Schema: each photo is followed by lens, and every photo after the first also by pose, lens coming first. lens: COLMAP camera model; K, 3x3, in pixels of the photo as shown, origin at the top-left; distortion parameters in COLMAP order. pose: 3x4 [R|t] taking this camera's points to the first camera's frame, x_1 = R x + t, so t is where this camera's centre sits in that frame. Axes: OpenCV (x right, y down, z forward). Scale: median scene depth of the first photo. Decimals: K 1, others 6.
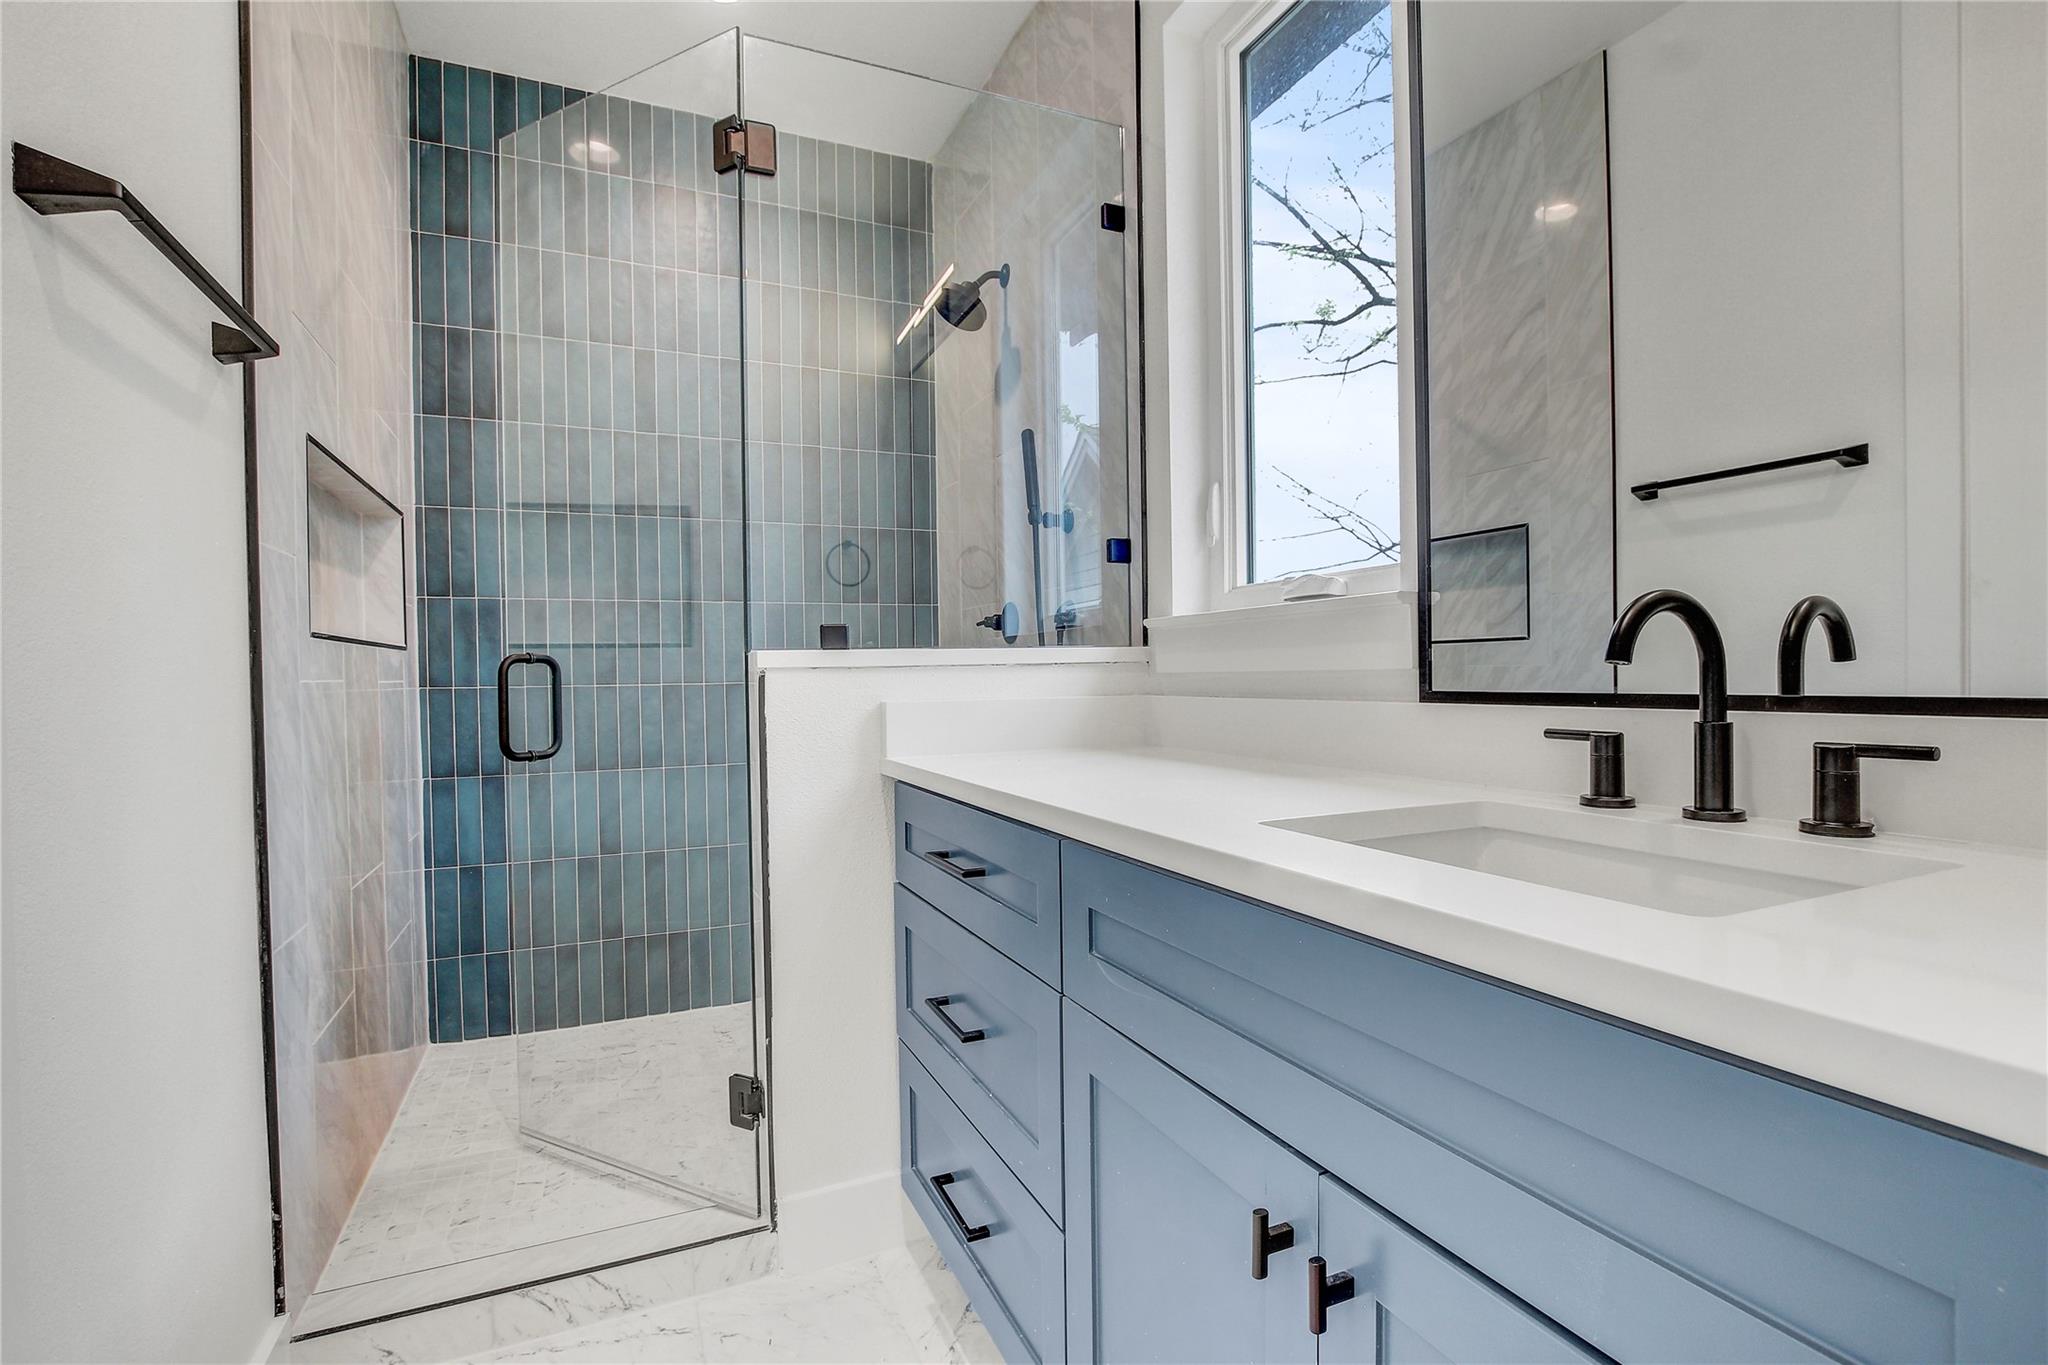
lens RADIAL K [[943.7, 0, 1020.7], [0, 943.7, 682.3], [0, 0, 1]] dist [-0.021888, 0.004145]
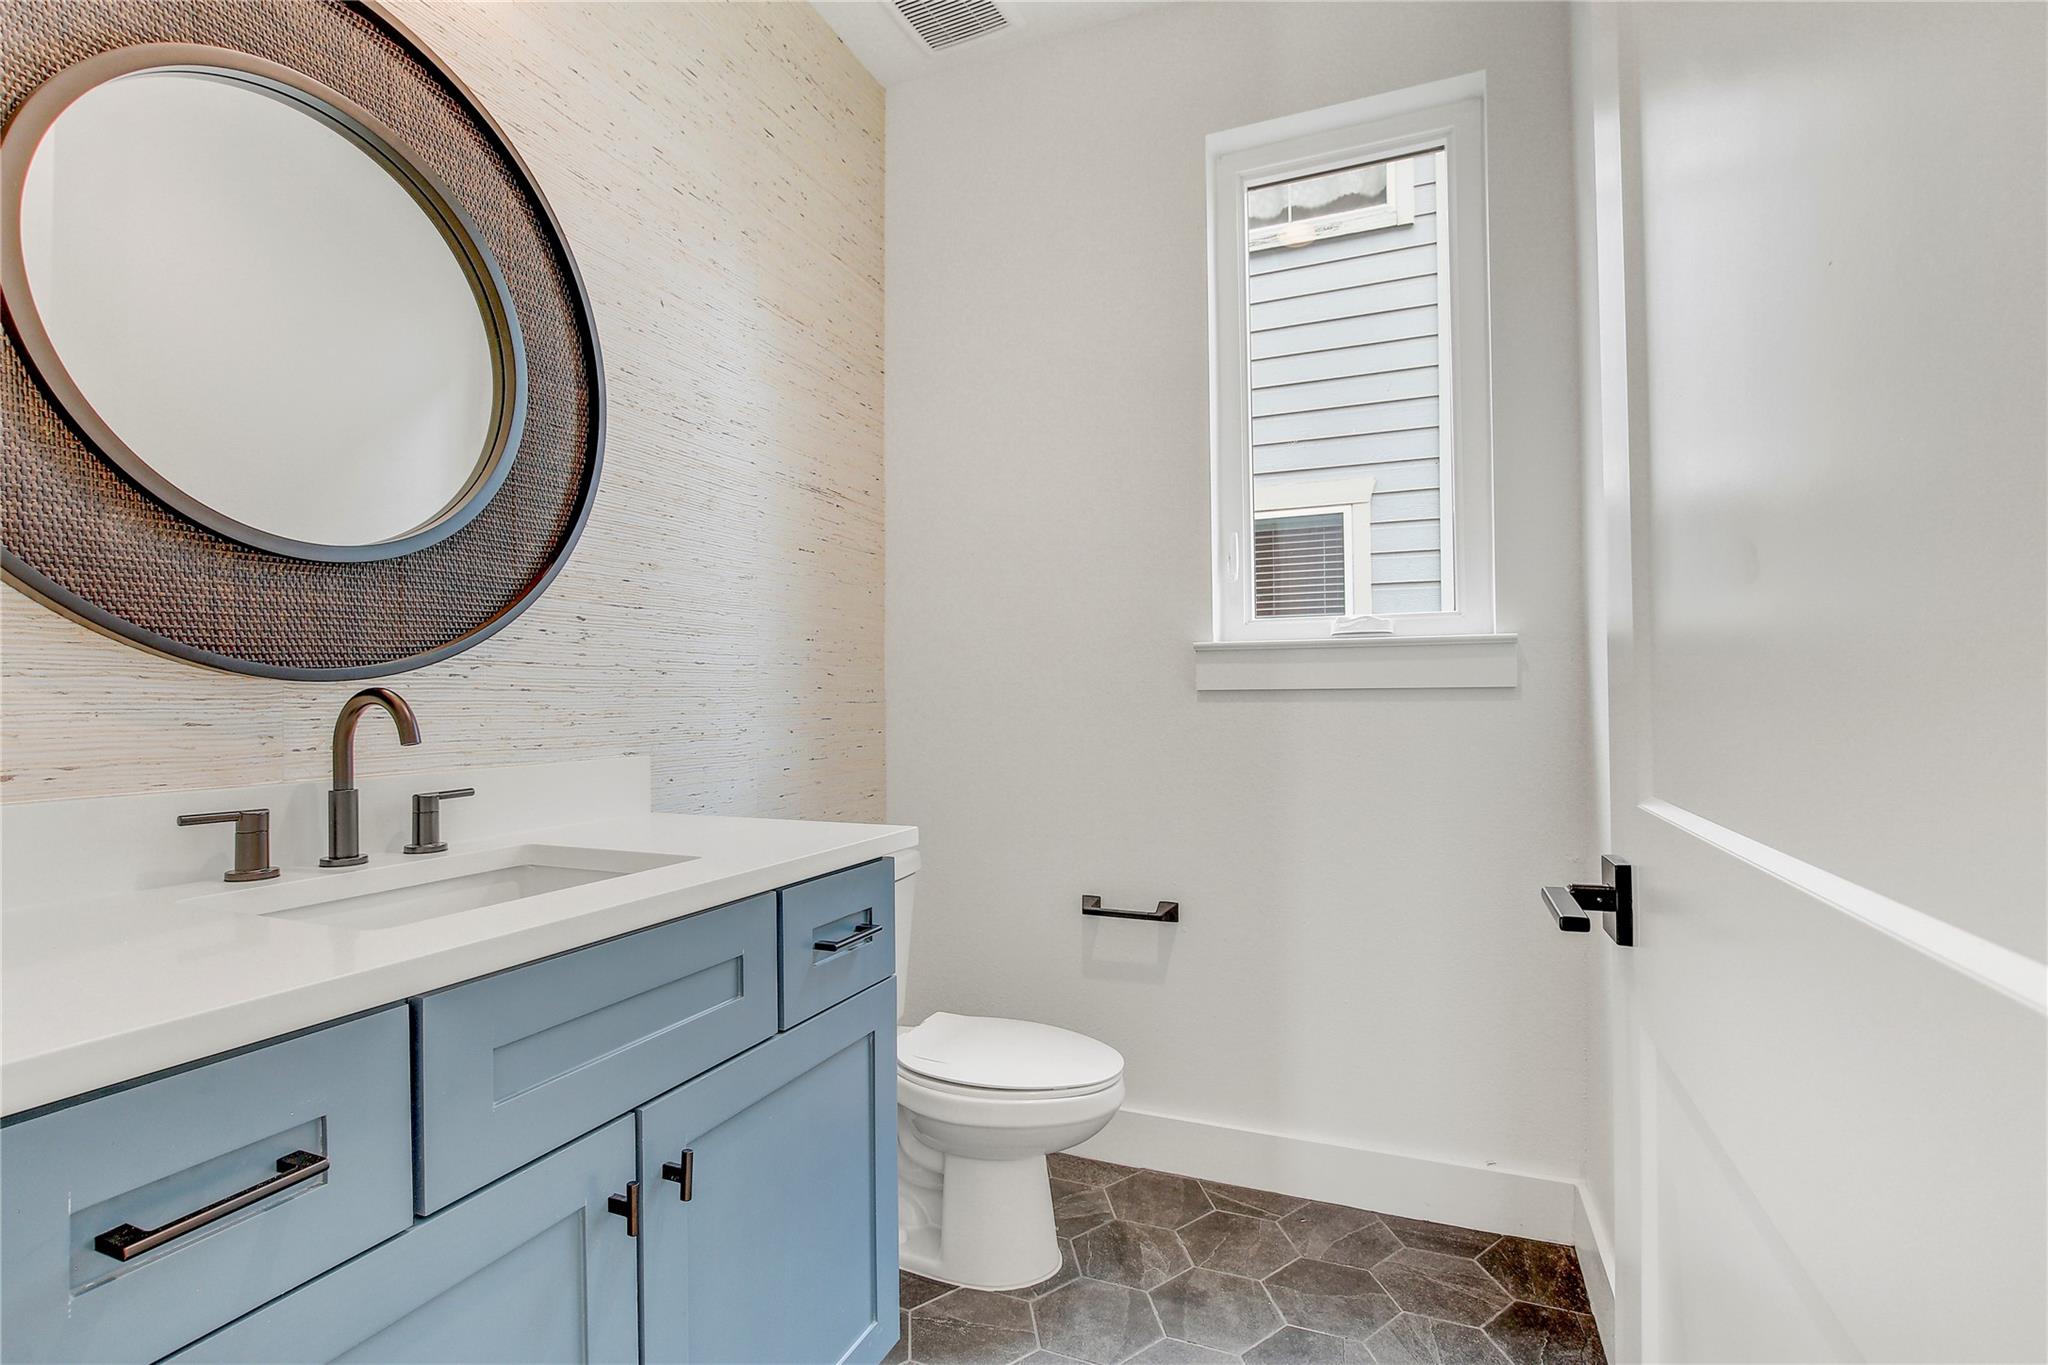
lens RADIAL K [[943.7, 0, 1021.5], [0, 943.7, 686.4], [0, 0, 1]] dist [-0.021888, 0.004145]
pose [[-0.678793, 0.025757, 0.733878, -0.830914], [0.022533, 0.999645, -0.014243, -0.057710], [-0.733984, 0.006869, -0.679132, 1.177156]]
